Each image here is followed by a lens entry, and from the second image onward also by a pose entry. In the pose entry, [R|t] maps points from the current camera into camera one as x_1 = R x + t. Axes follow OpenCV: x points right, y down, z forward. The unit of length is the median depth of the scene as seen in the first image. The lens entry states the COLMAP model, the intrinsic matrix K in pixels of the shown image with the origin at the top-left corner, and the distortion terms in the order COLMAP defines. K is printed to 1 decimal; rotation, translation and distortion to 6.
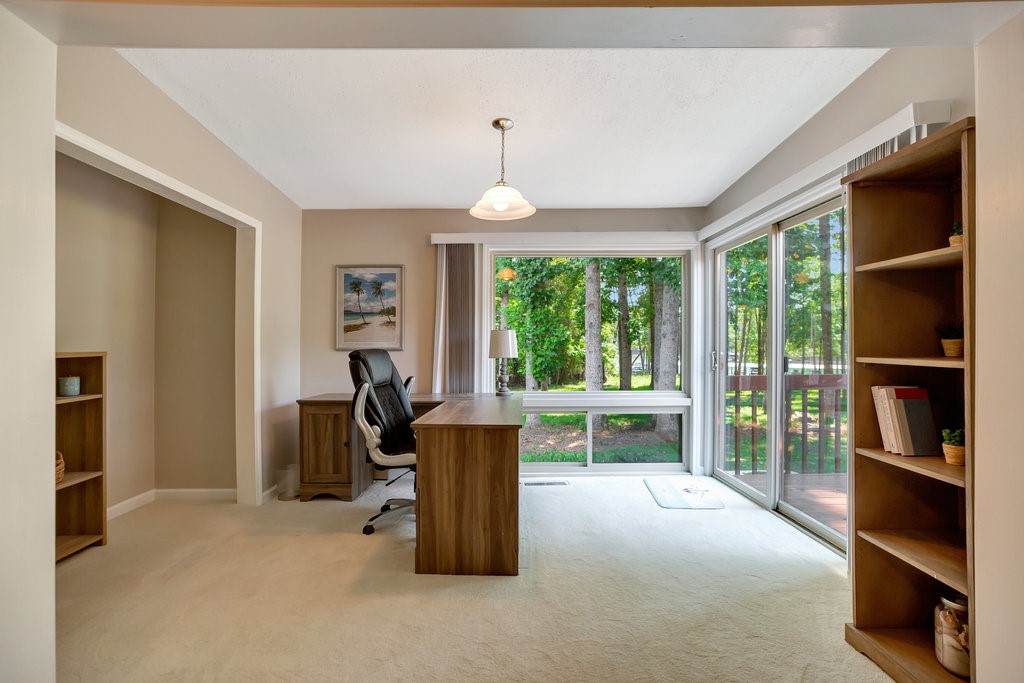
lens RADIAL K [[471.0, 0, 515.2], [0, 471.0, 342.7], [0, 0, 1]] dist [-0.033863, 0.024804]
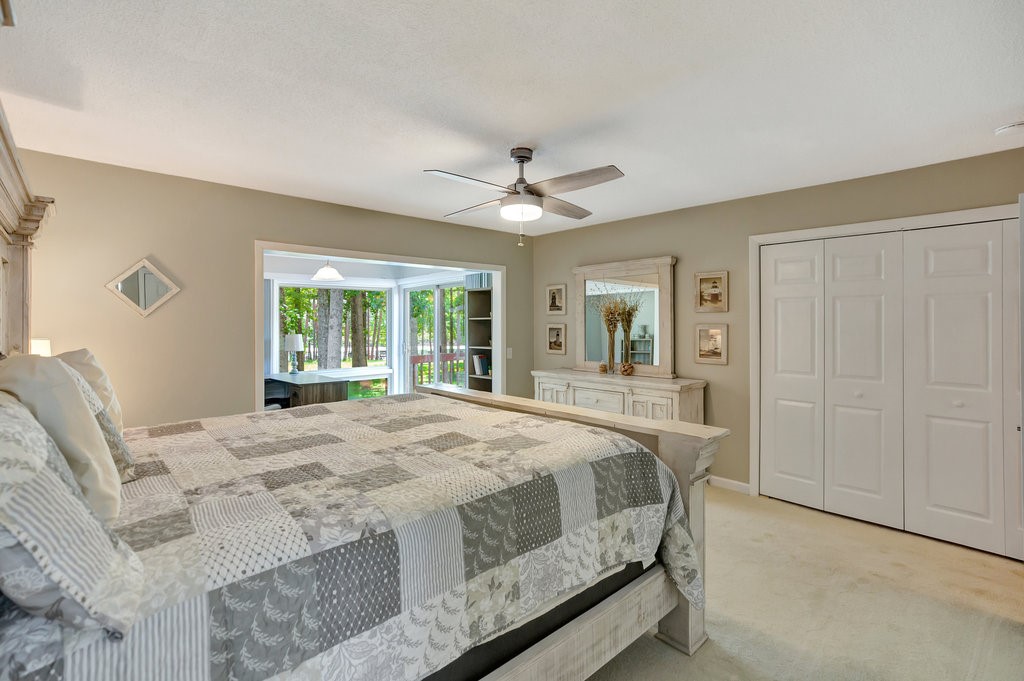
lens RADIAL K [[471.0, 0, 511.5], [0, 471.0, 333.0], [0, 0, 1]] dist [-0.033863, 0.024804]
pose [[0.737156, -0.012352, 0.675610, -0.697467], [0.005459, 0.999909, 0.012325, -0.055338], [-0.675701, -0.005397, 0.737156, -0.892760]]
